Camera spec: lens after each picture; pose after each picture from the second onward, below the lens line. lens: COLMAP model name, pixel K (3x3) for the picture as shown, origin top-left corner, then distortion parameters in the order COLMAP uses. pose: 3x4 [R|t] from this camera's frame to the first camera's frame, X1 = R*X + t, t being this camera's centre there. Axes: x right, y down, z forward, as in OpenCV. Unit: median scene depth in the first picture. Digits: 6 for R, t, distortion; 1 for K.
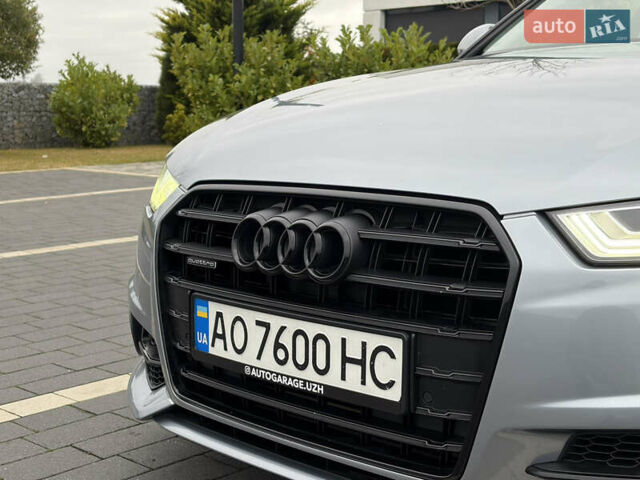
lens RADIAL K [[1005.1, 0, 289.7], [0, 1005.1, 242.7], [0, 0, 1]] dist [0.090050, -0.250567]
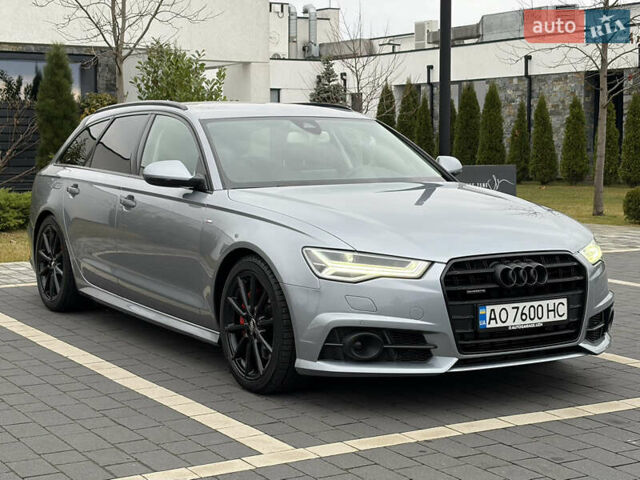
lens RADIAL K [[1130.5, 0, 320.0], [0, 1130.5, 240.0], [0, 0, 1]] dist [0.429412, -1.711688]
pose [[0.236189, -0.078174, 0.968557, -2.829069], [0.130078, 0.990331, 0.048211, -0.283388], [-0.962961, 0.114602, 0.244074, 0.708989]]
